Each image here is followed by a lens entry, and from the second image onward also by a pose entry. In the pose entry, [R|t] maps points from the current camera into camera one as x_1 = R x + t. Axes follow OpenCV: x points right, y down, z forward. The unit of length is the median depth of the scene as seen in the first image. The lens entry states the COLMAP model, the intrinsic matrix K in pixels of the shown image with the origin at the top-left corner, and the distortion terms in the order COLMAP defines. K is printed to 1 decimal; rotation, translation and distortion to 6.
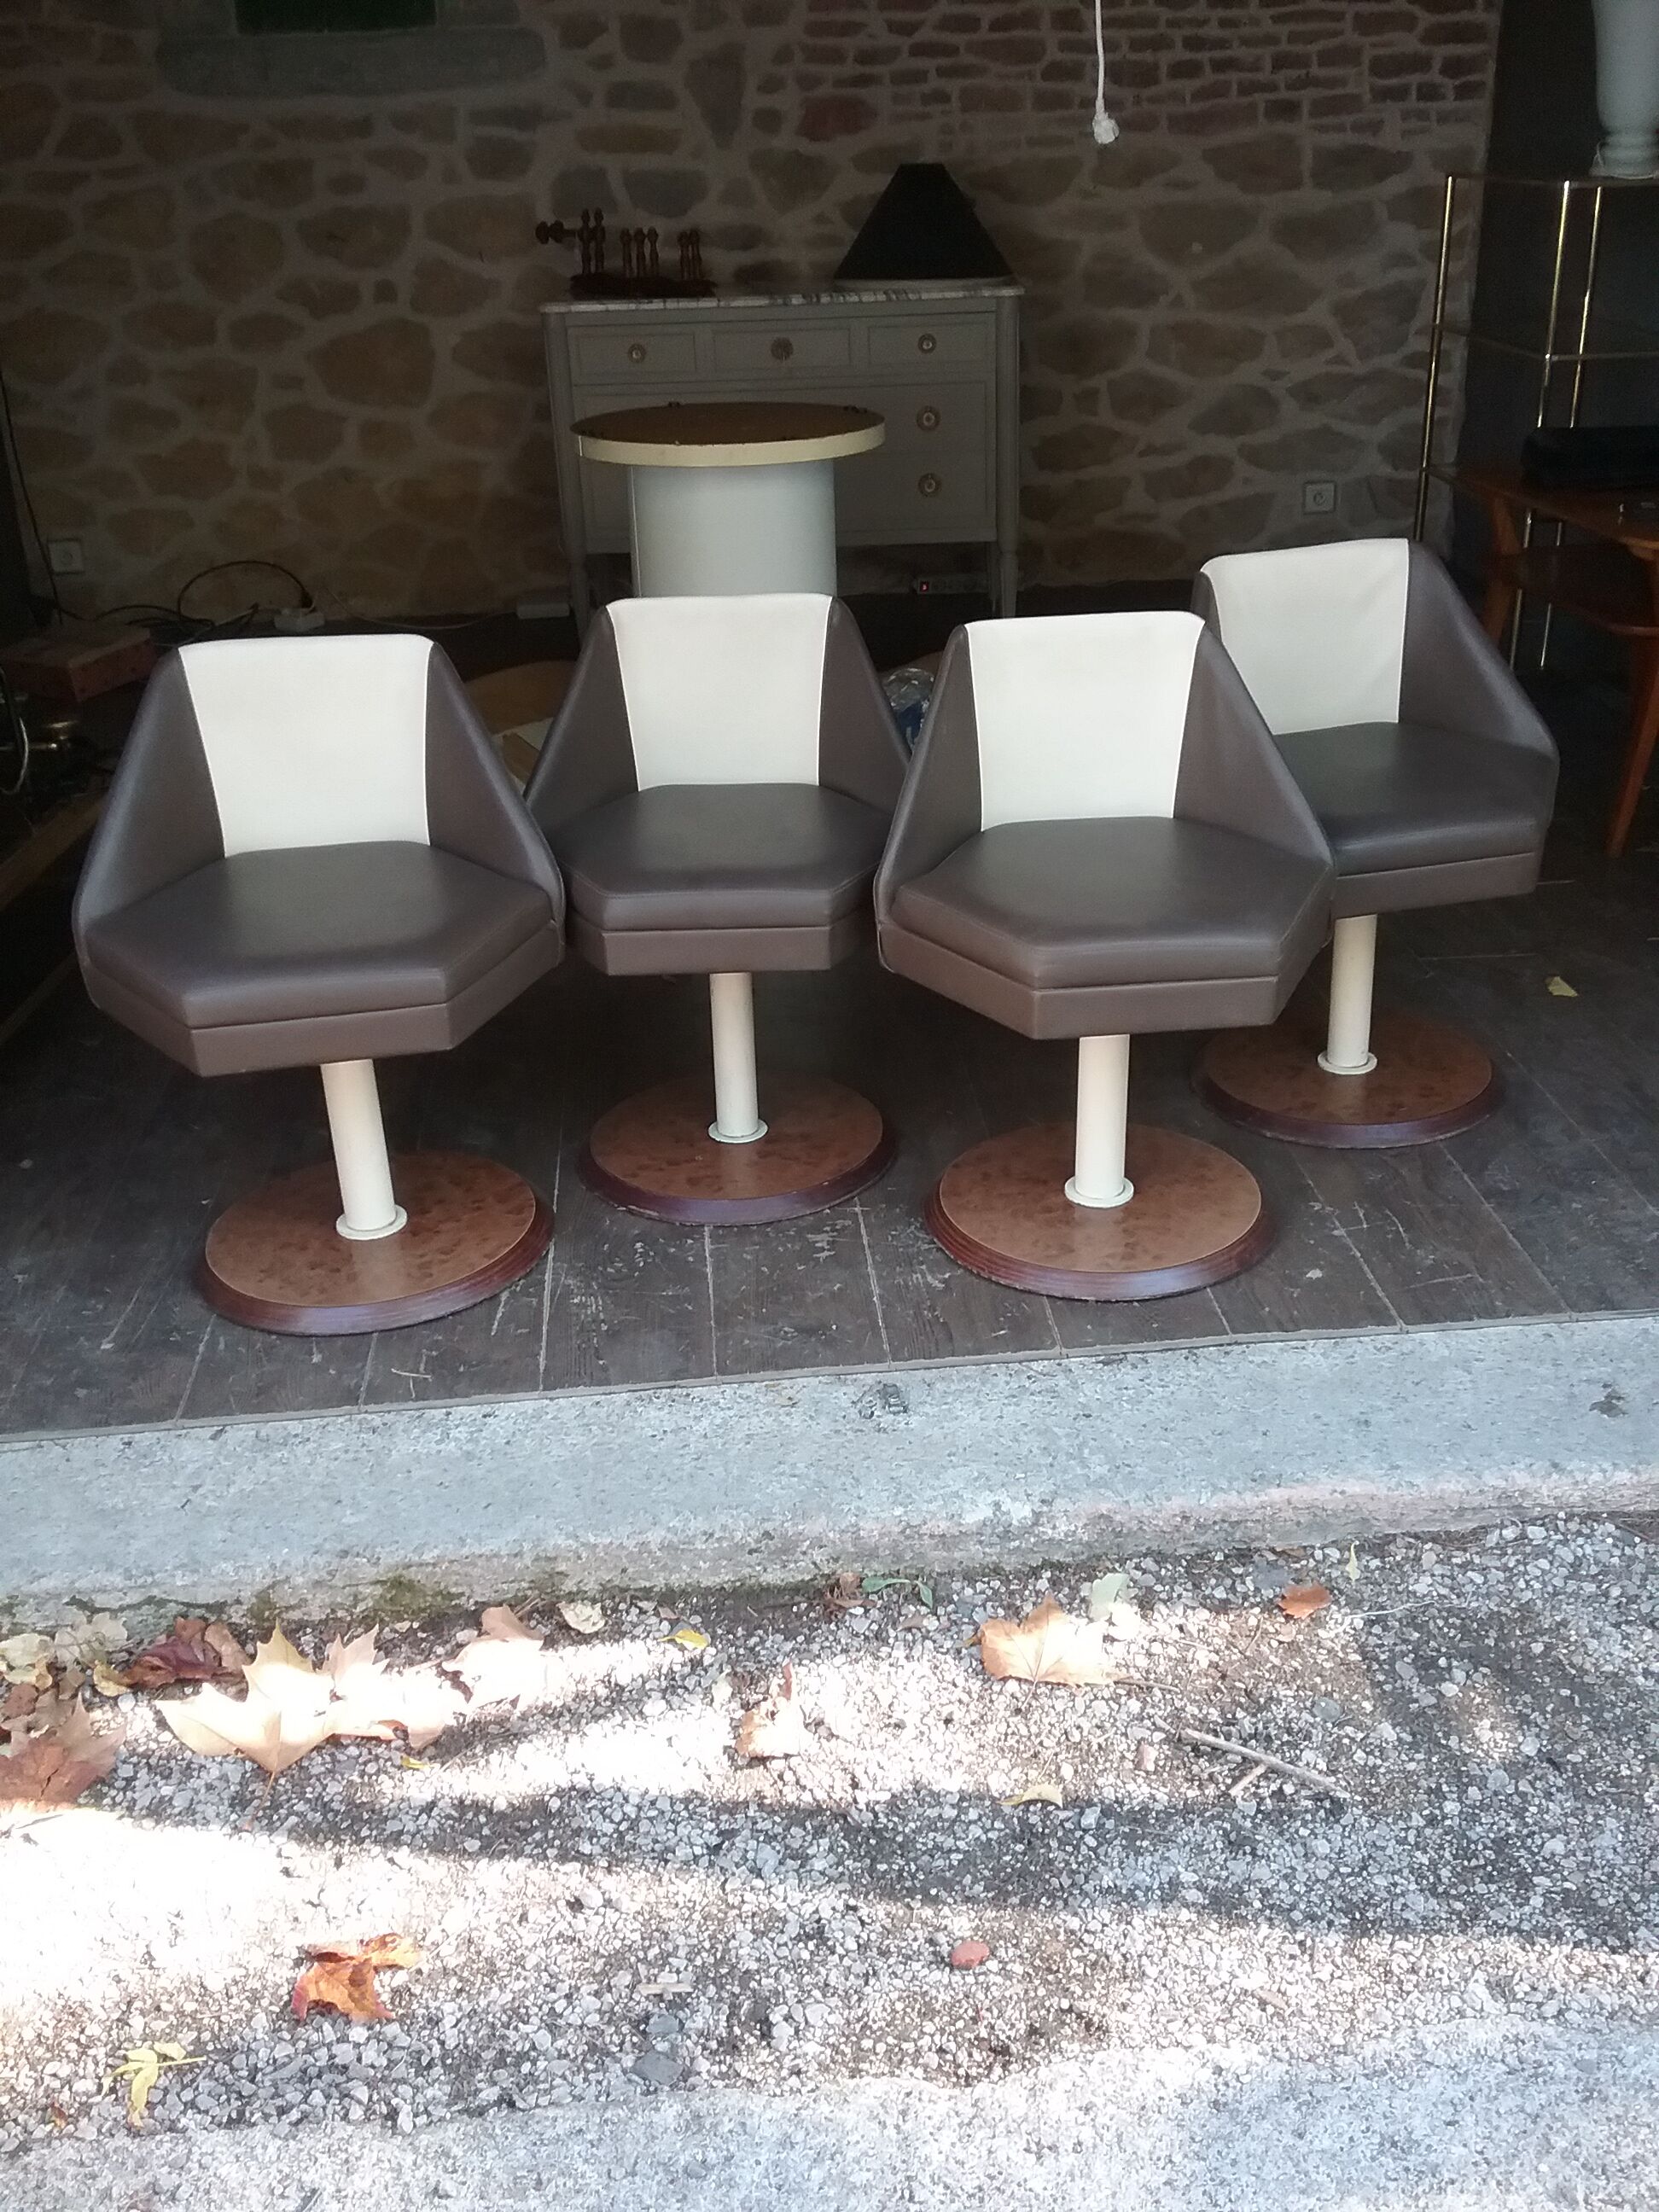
lens RADIAL K [[2078.3, 0, 870.7], [0, 2078.3, 1074.5], [0, 0, 1]] dist [0.112442, -0.219633]
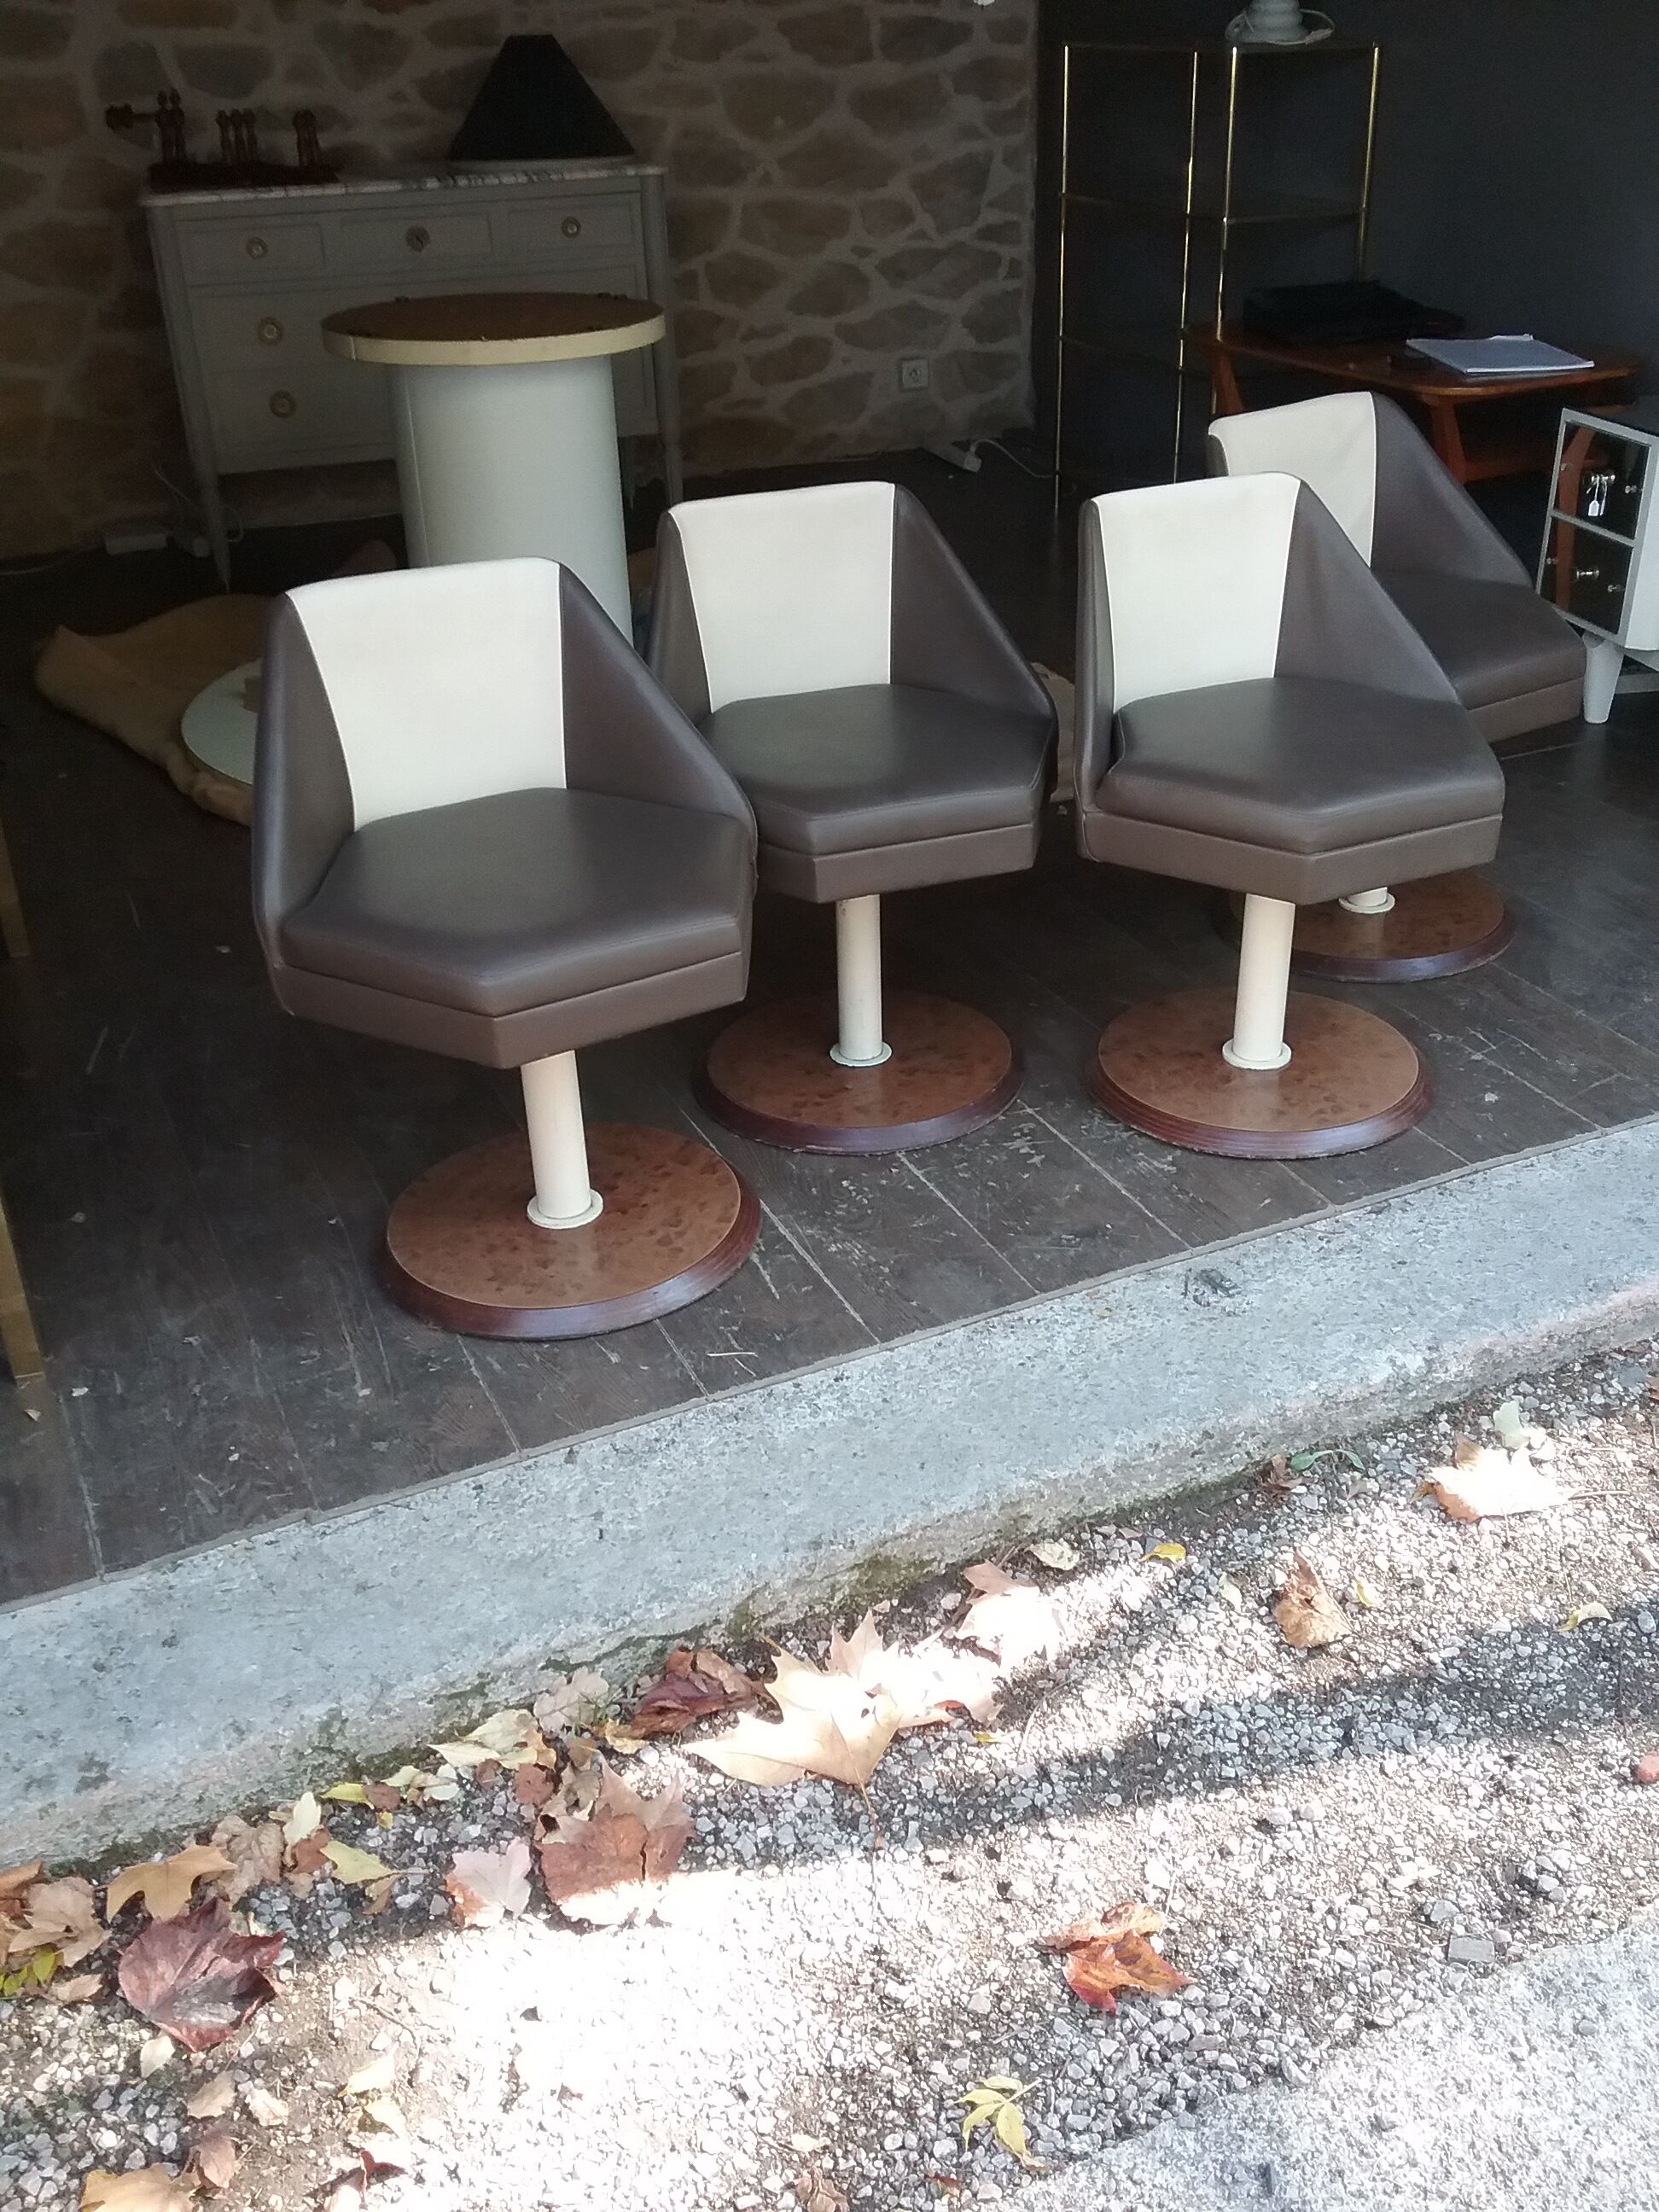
lens RADIAL K [[2078.3, 0, 870.7], [0, 2078.3, 1074.5], [0, 0, 1]] dist [0.112442, -0.219633]
pose [[0.938882, -0.155951, 0.306888, -0.470653], [0.141883, 0.987560, 0.067775, -0.037041], [-0.313640, -0.020091, 0.949329, 0.112939]]
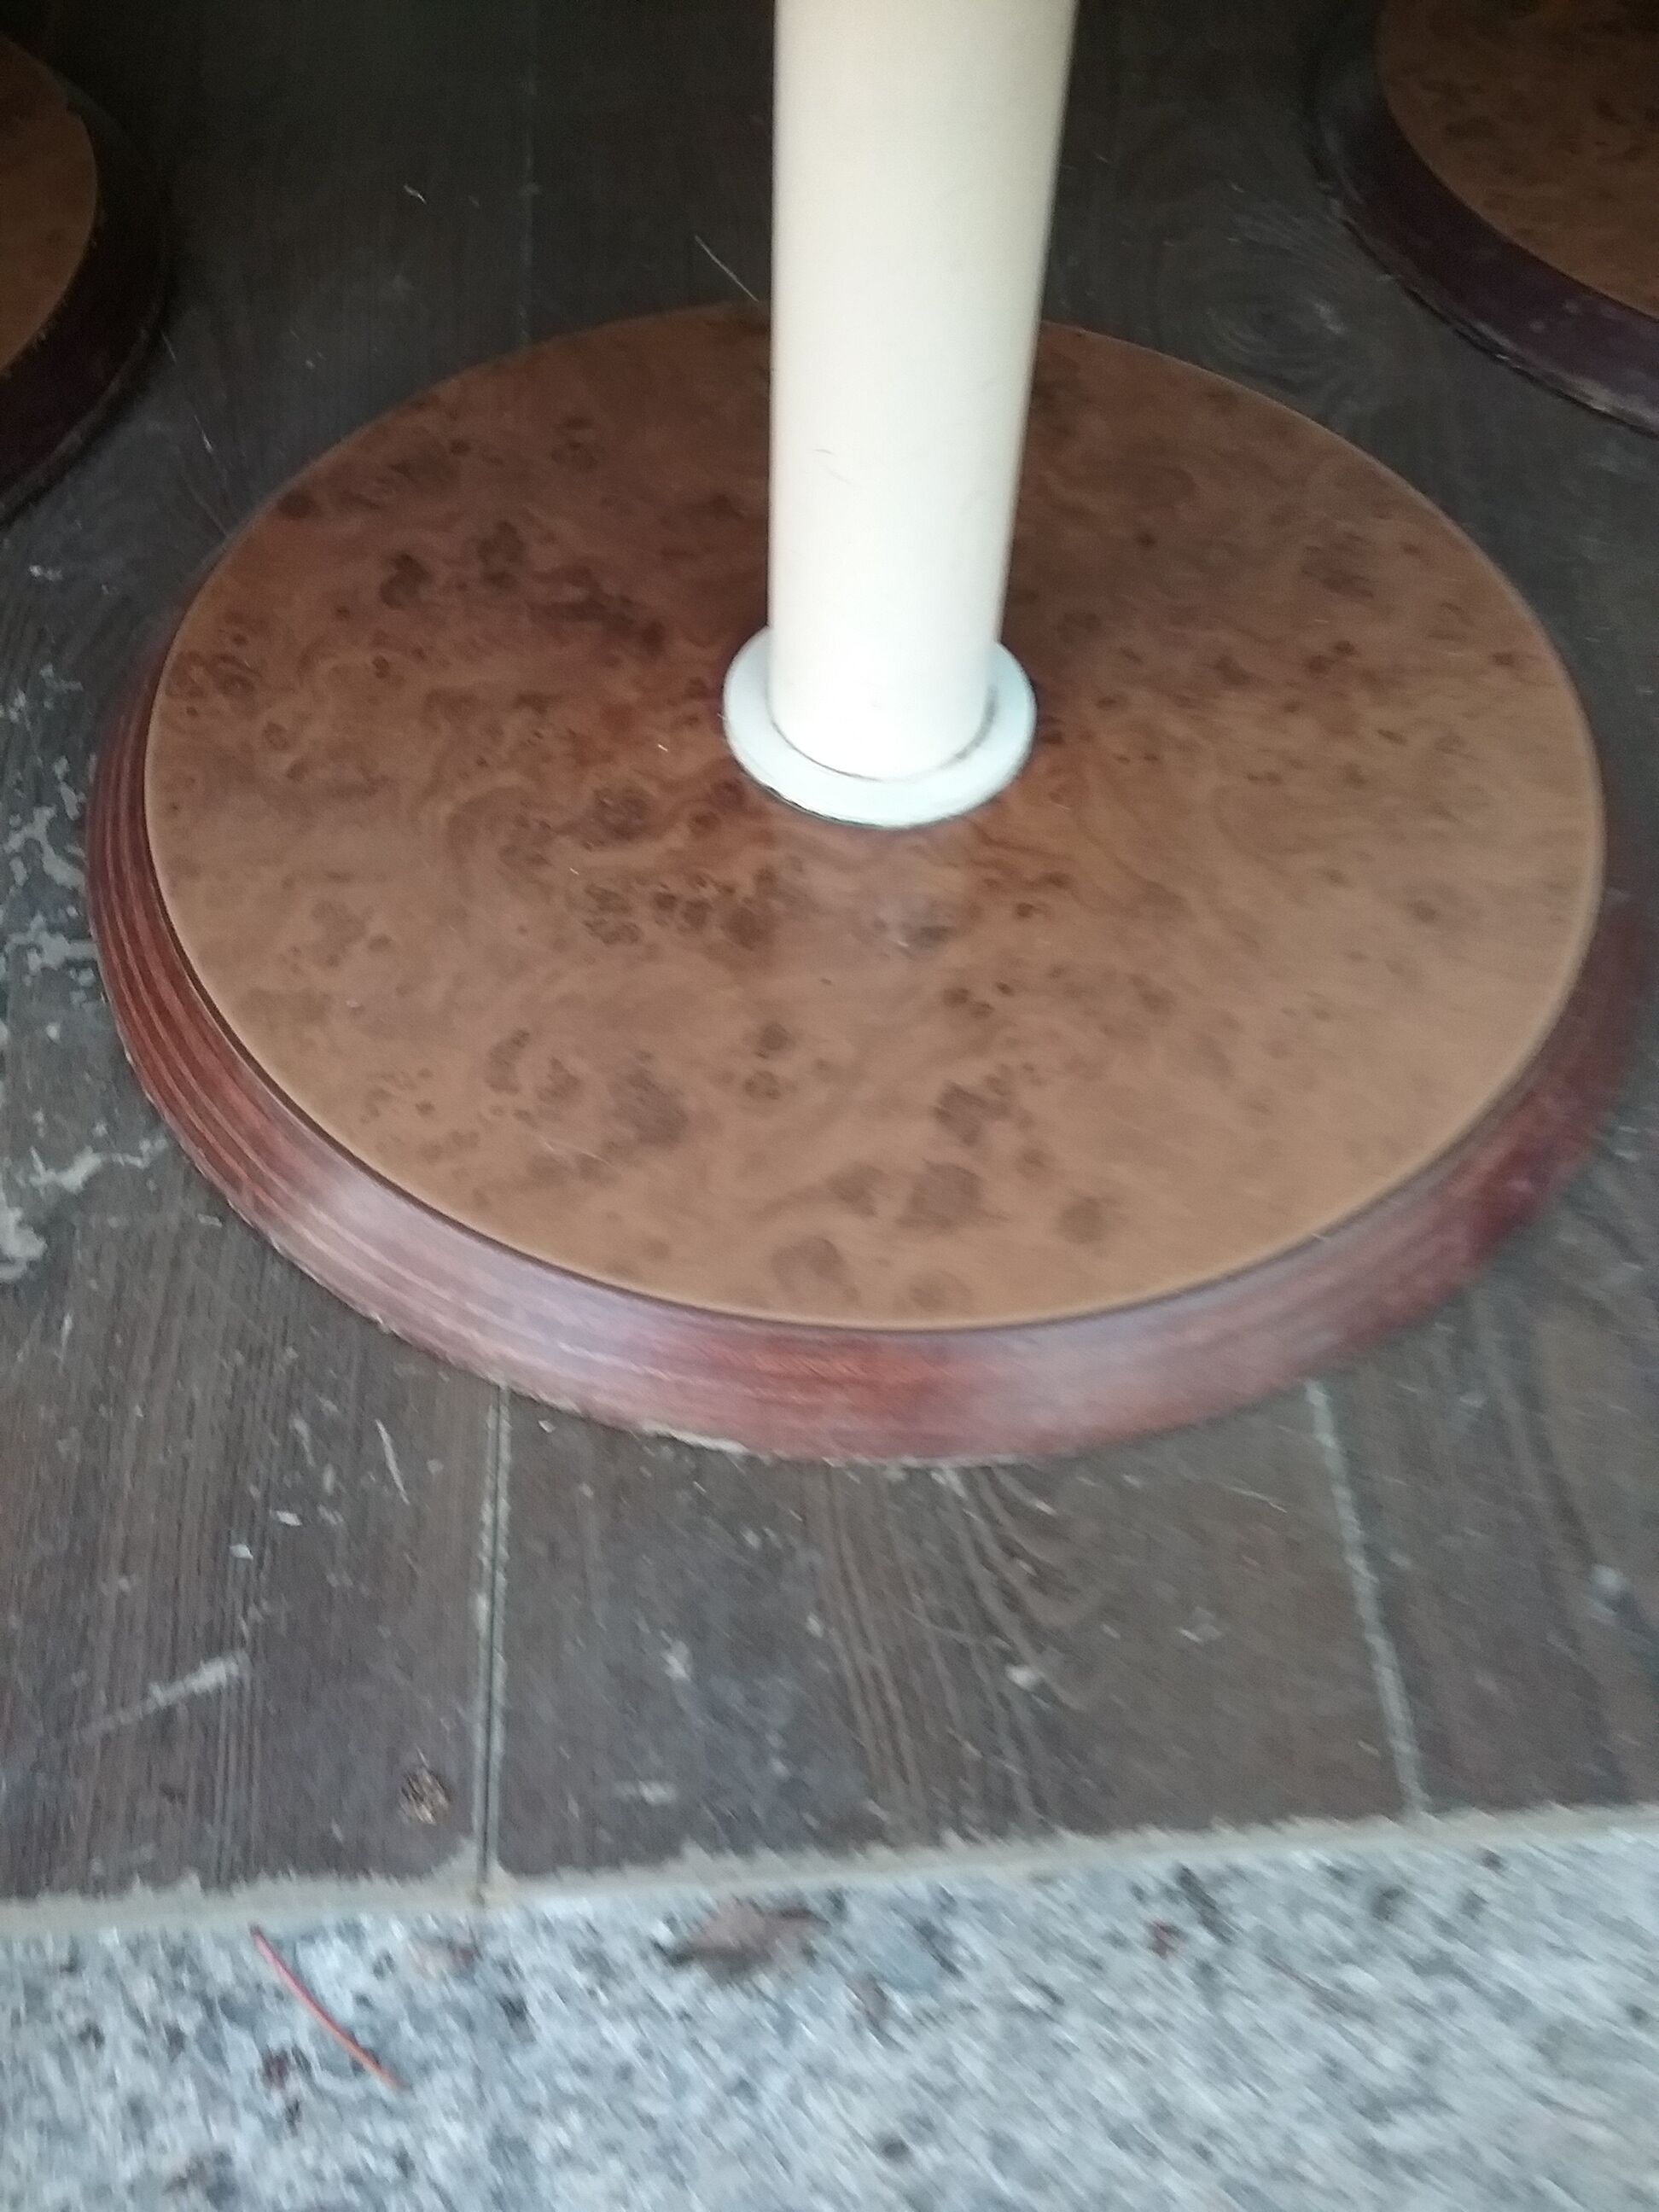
lens RADIAL K [[2078.3, 0, 870.7], [0, 2078.3, 1074.5], [0, 0, 1]] dist [0.112442, -0.219633]
pose [[0.997415, 0.057698, 0.042830, 0.124419], [-0.071171, 0.875397, 0.478137, -0.022122], [-0.009906, -0.479949, 0.877240, 0.963516]]
